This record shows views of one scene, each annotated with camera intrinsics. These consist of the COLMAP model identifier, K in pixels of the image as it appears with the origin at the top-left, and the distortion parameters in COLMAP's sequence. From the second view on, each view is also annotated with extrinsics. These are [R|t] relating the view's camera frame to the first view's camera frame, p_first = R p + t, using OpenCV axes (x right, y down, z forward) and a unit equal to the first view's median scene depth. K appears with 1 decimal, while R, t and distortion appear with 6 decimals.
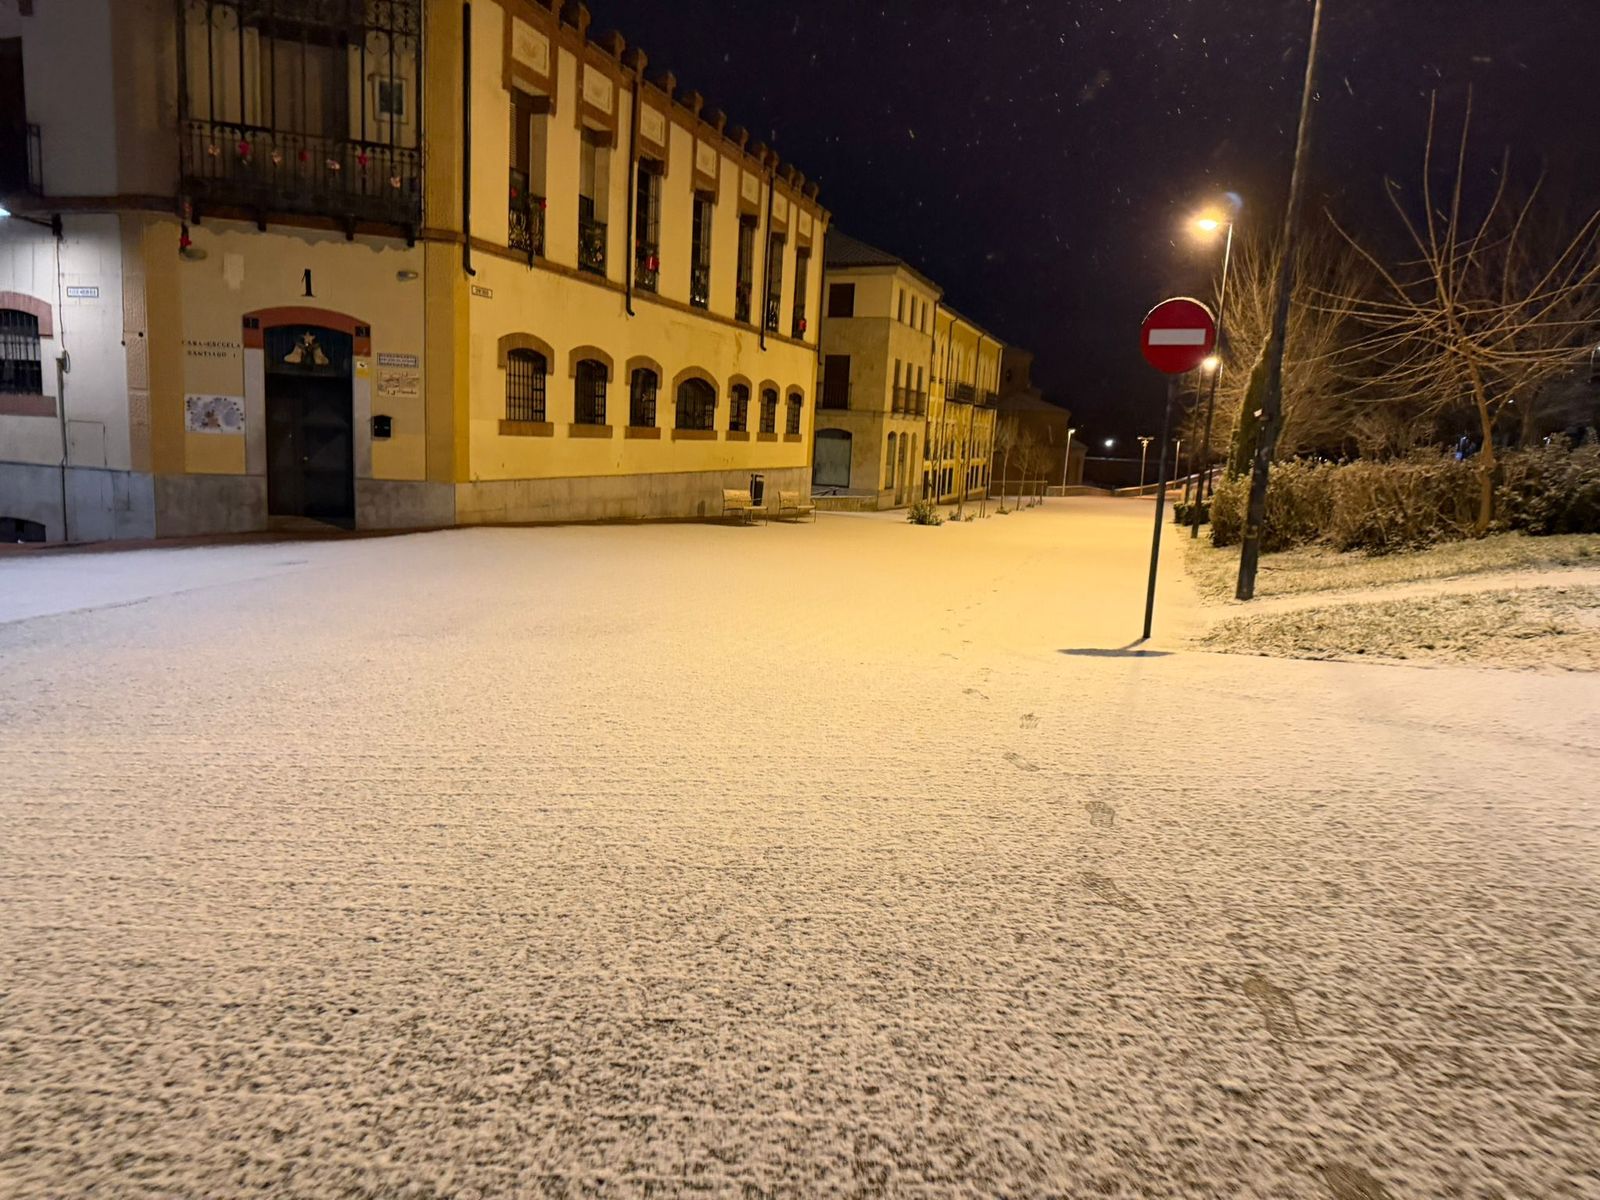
lens RADIAL K [[1119.2, 0, 800.1], [0, 1119.2, 603.4], [0, 0, 1]] dist [-0.003075, -0.003019]
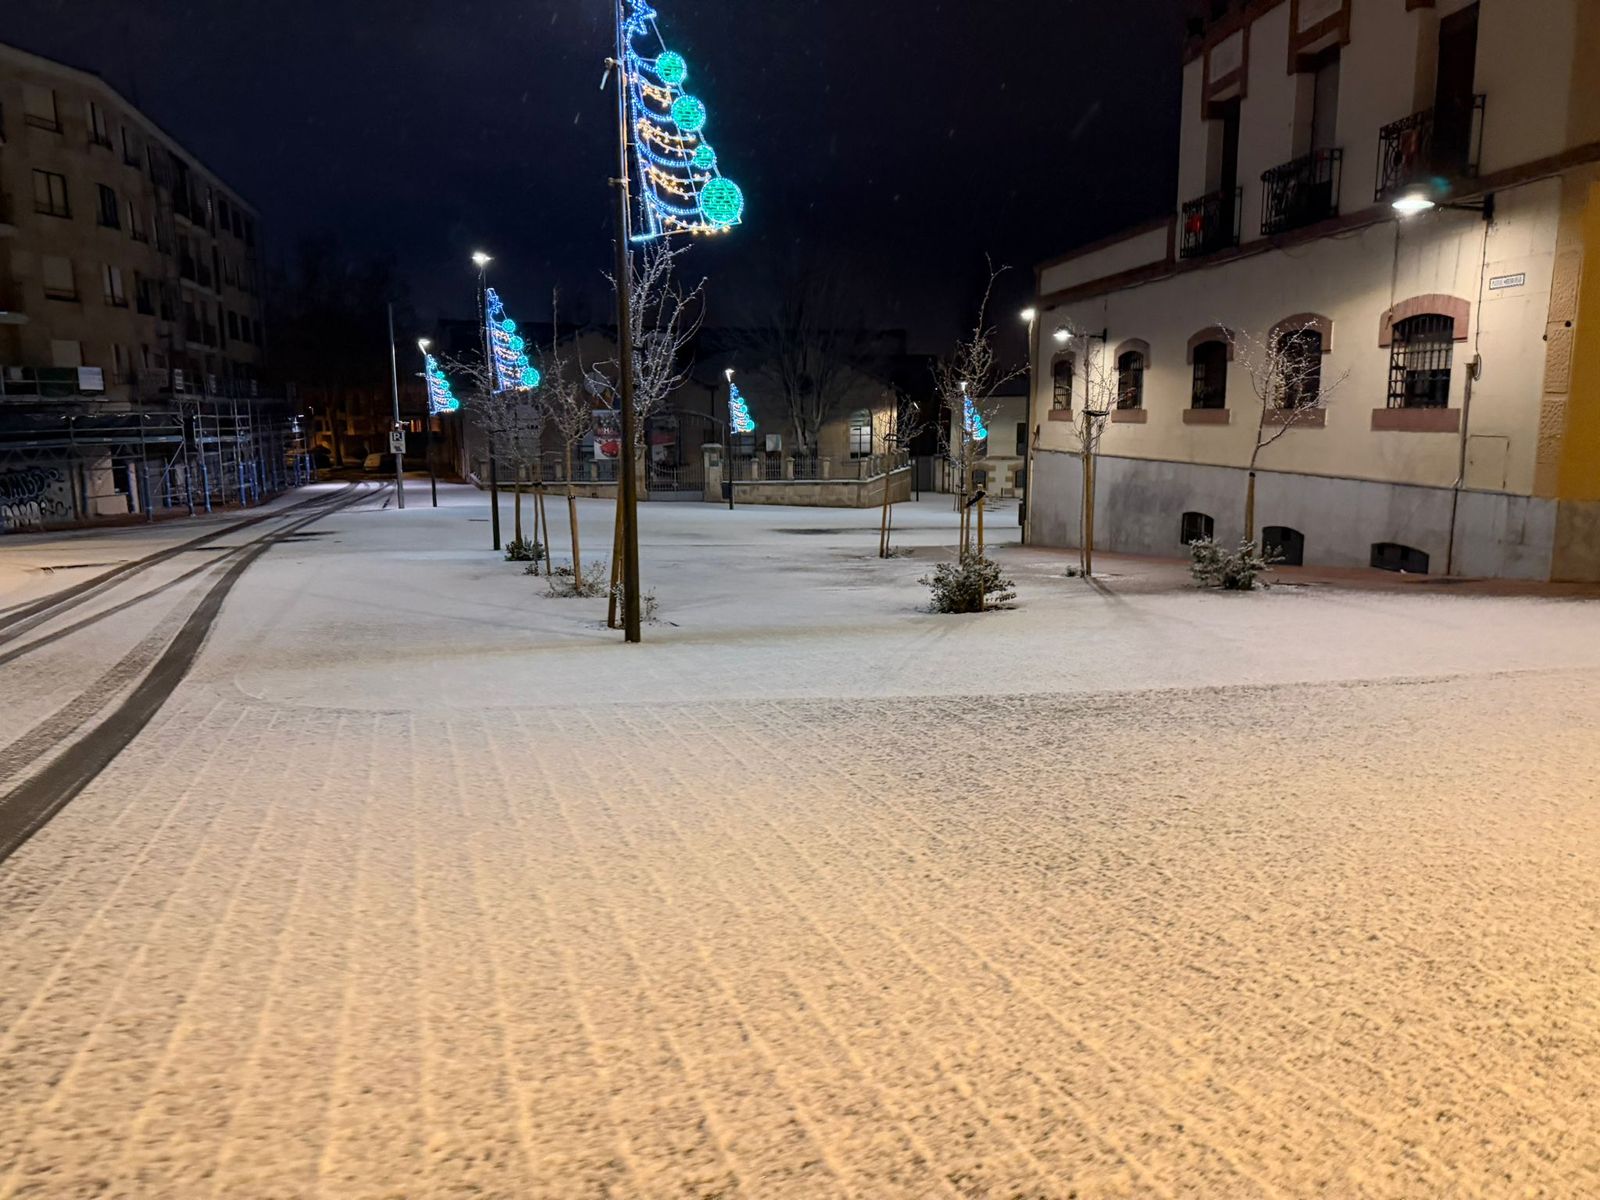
lens RADIAL K [[1119.2, 0, 800.9], [0, 1119.2, 601.0], [0, 0, 1]] dist [-0.003075, -0.003019]
pose [[0.382318, 0.100135, -0.918589, -0.052897], [-0.113789, 0.991647, 0.060739, -0.032456], [0.916998, 0.081303, 0.390518, 0.208273]]
